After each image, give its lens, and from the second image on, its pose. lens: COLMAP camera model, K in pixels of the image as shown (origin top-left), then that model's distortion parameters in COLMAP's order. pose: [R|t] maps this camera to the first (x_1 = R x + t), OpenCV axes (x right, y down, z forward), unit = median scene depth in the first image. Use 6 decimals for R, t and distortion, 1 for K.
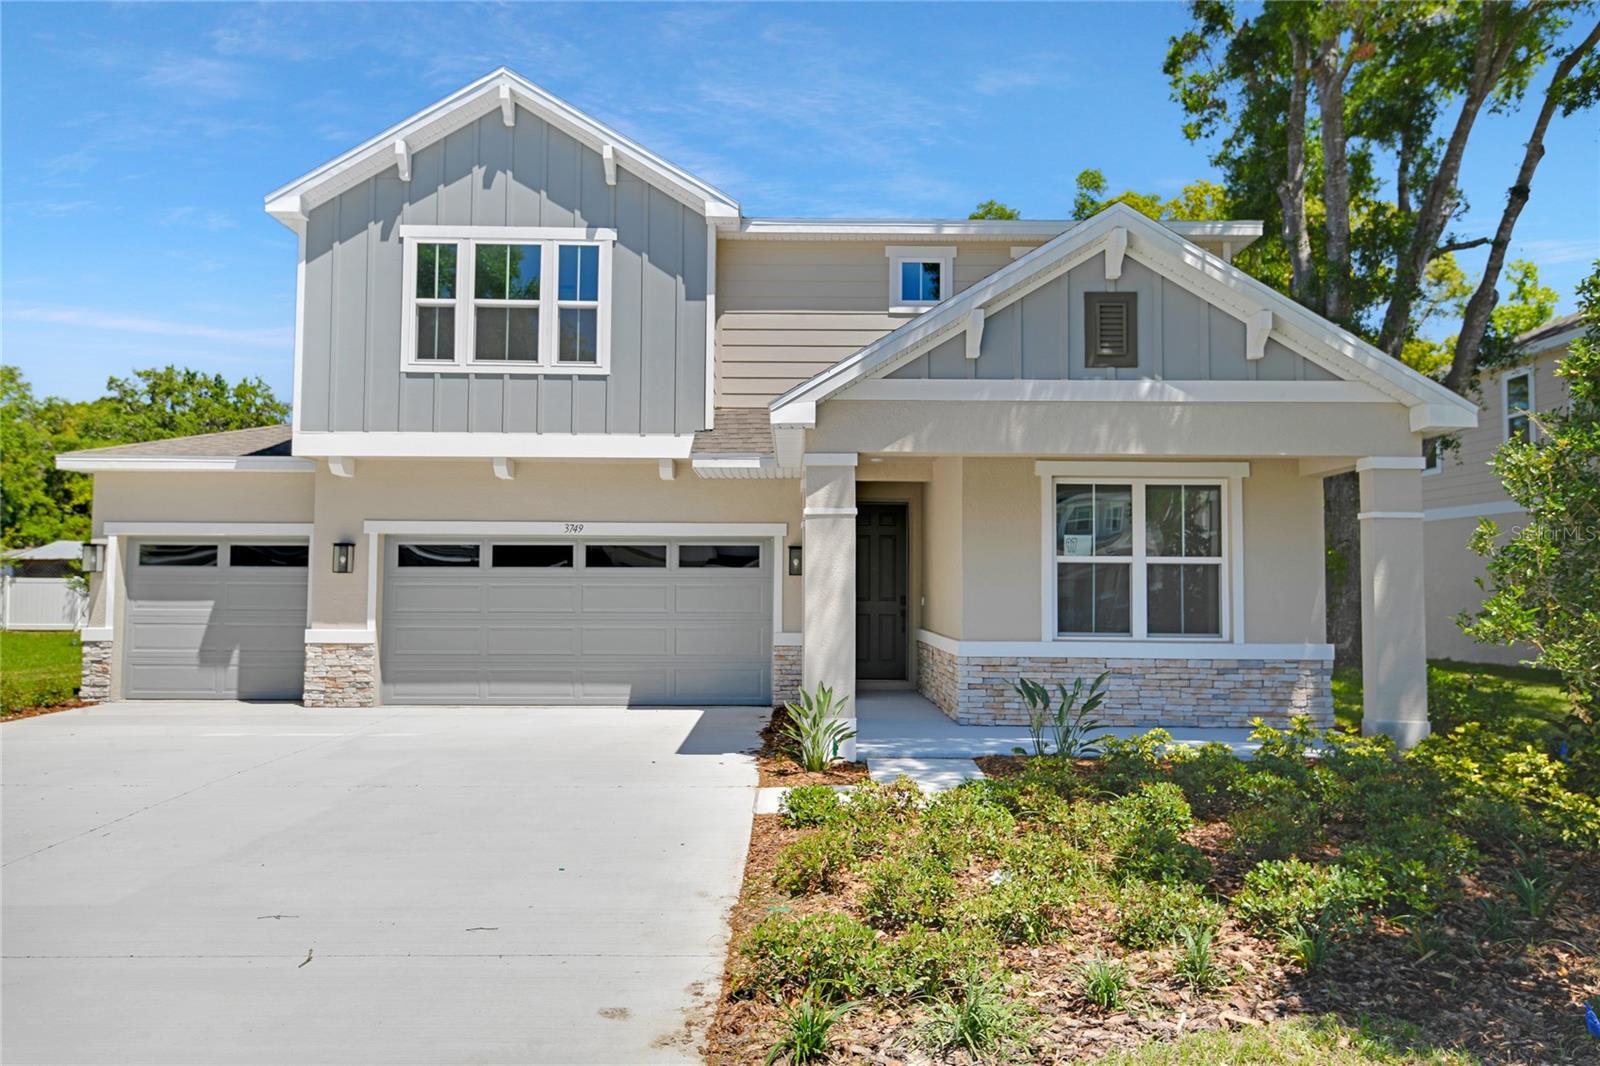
lens RADIAL K [[1134.0, 0, 800.0], [0, 1134.0, 533.0], [0, 0, 1]] dist [0.004154, -0.001748]
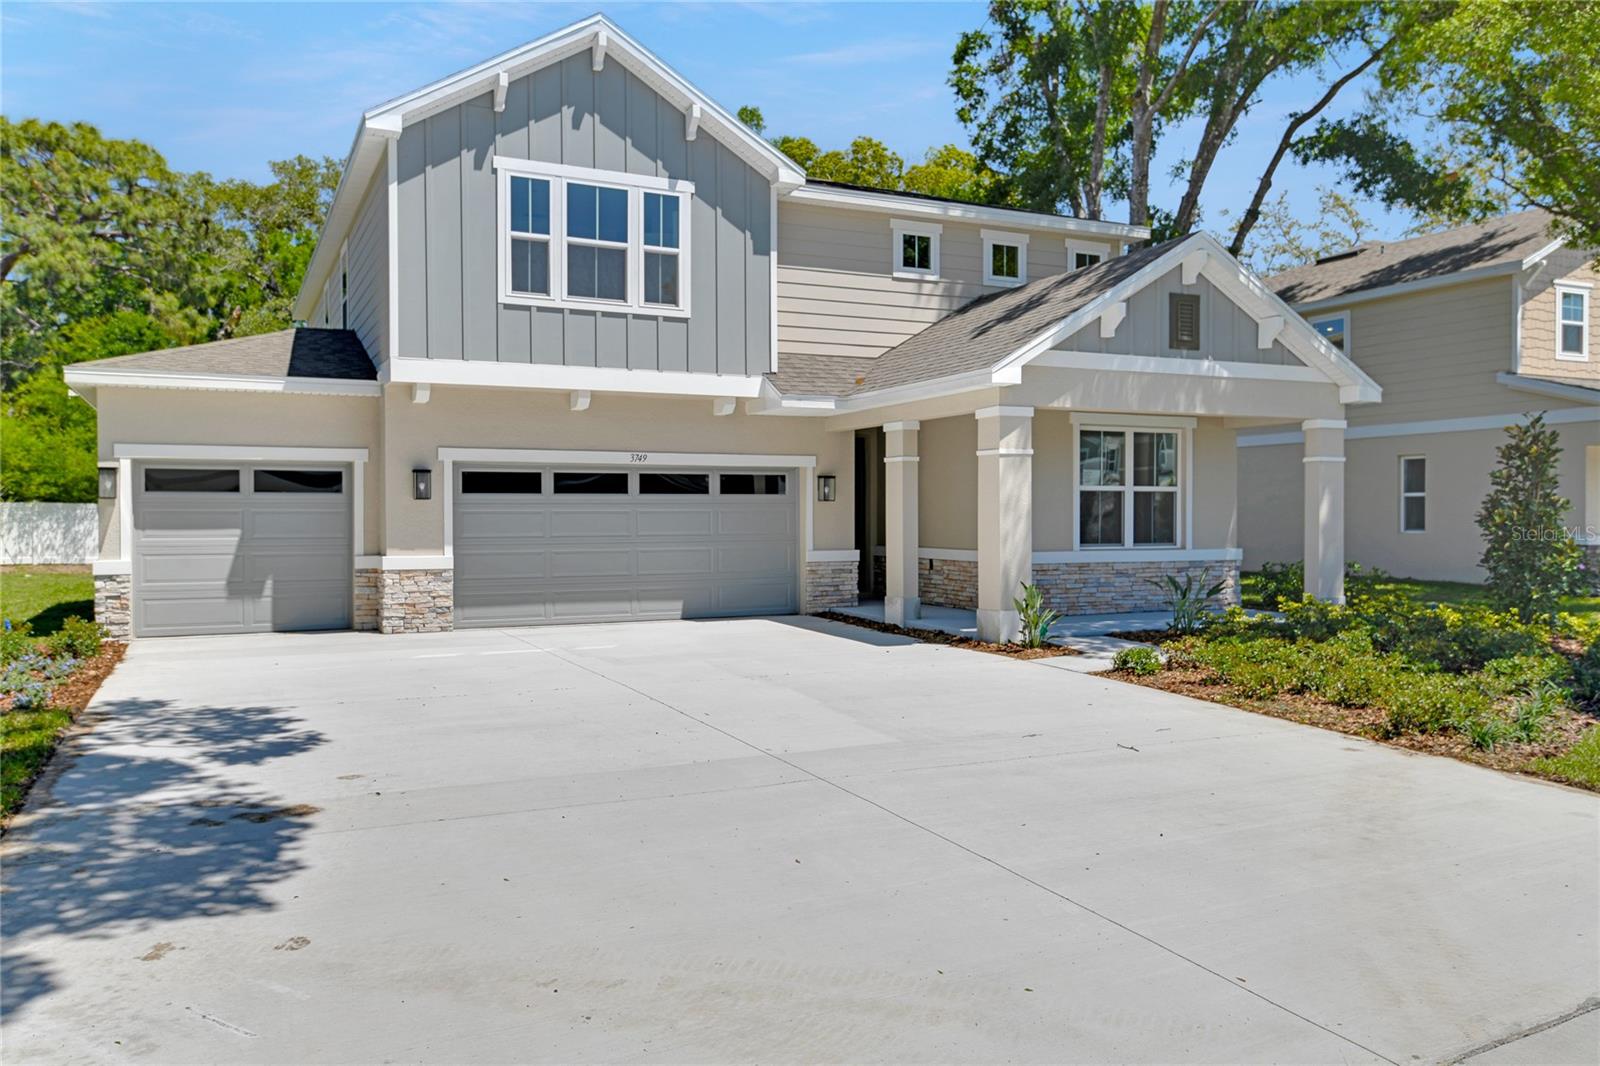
lens RADIAL K [[1189.9, 0, 800.0], [0, 1189.9, 533.0], [0, 0, 1]] dist [0.007946, 0.001068]
pose [[0.910757, -0.013449, 0.412723, -0.546256], [-0.013361, 0.997986, 0.062004, -0.005117], [-0.412726, -0.061985, 0.908744, -0.099014]]
